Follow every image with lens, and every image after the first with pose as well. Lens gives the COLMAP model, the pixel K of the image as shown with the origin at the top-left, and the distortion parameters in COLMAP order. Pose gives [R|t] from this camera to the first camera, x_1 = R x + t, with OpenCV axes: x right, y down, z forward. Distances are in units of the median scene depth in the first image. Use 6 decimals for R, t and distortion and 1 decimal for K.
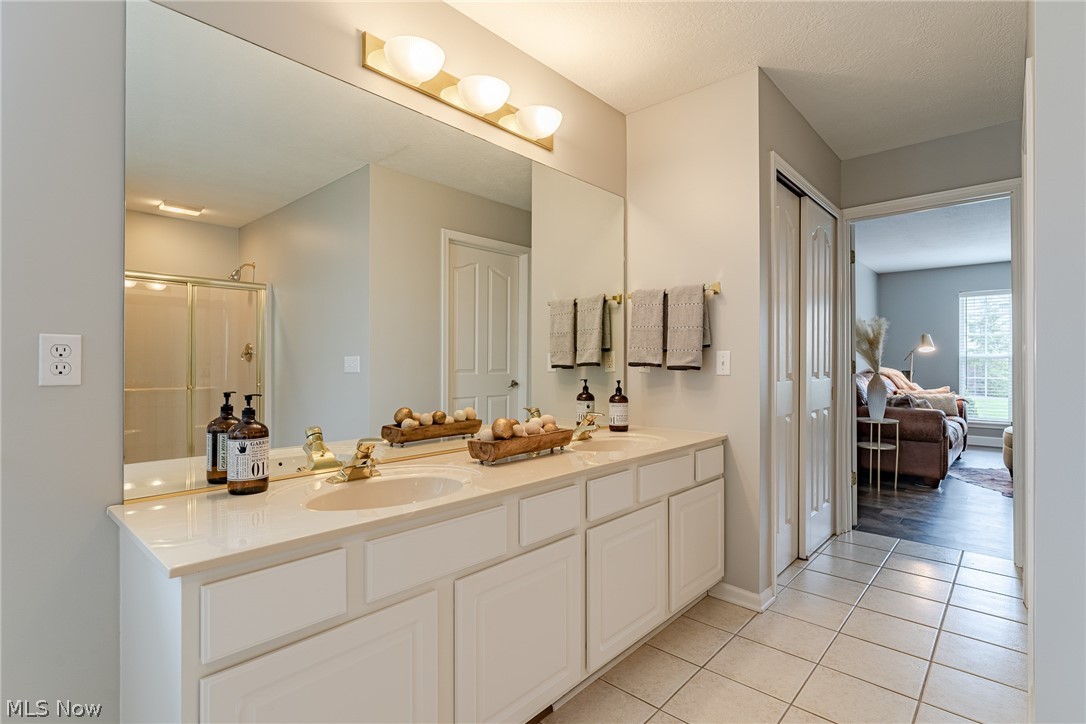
lens RADIAL K [[520.8, 0, 541.9], [0, 520.8, 362.9], [0, 0, 1]] dist [0.002386, 0.000174]
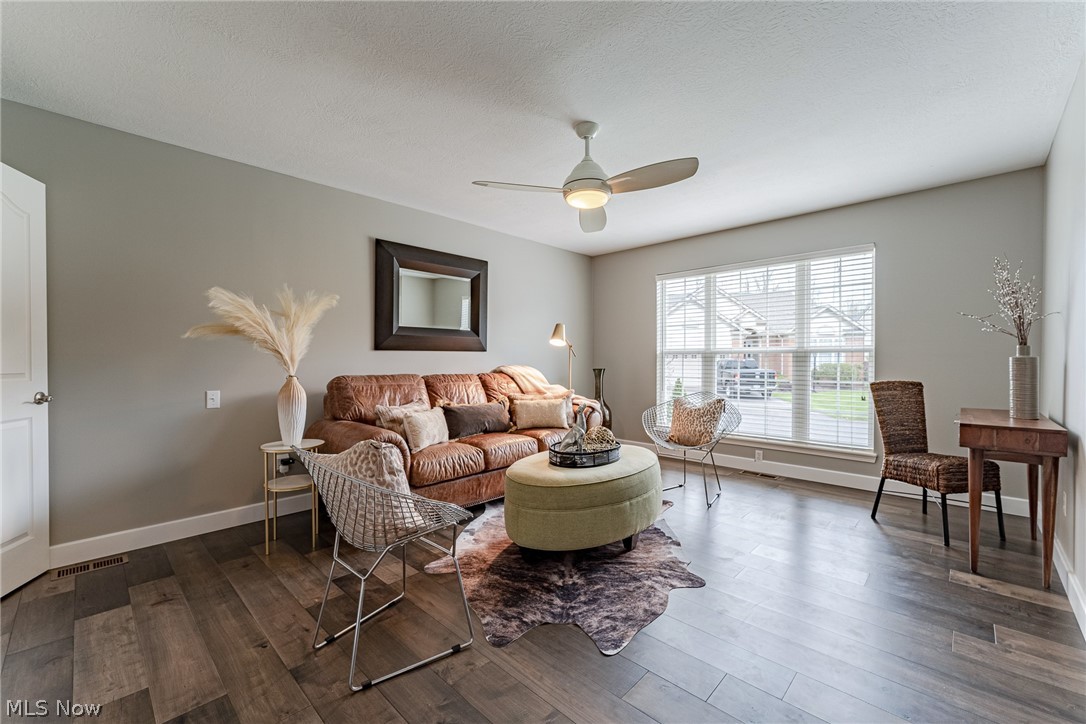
lens RADIAL K [[447.2, 0, 548.2], [0, 447.2, 360.9], [0, 0, 1]] dist [0.003290, 0.000077]
pose [[0.999945, -0.005286, -0.009004, 0.716305], [0.005368, 0.999945, 0.009047, -0.005506], [0.008955, -0.009095, 0.999919, 0.310840]]
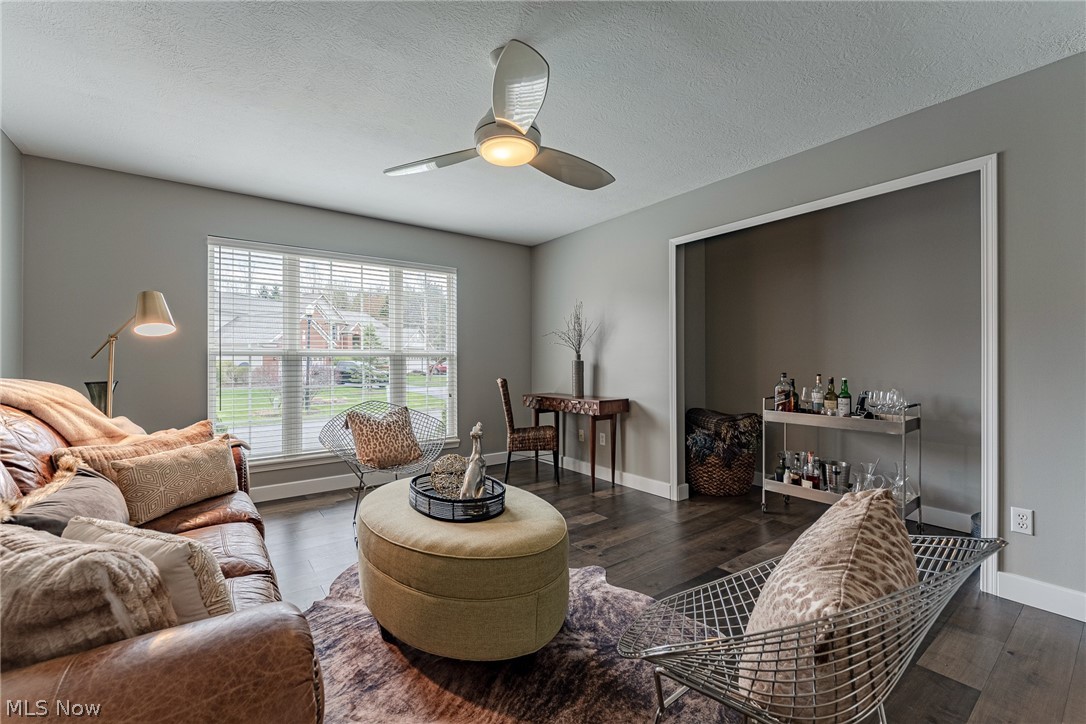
lens RADIAL K [[447.2, 0, 544.9], [0, 447.2, 361.1], [0, 0, 1]] dist [0.003290, 0.000077]
pose [[0.180756, -0.001999, 0.983526, 0.450809], [0.000243, 0.999998, 0.001987, -0.003446], [-0.983528, -0.000120, 0.180757, 0.639081]]
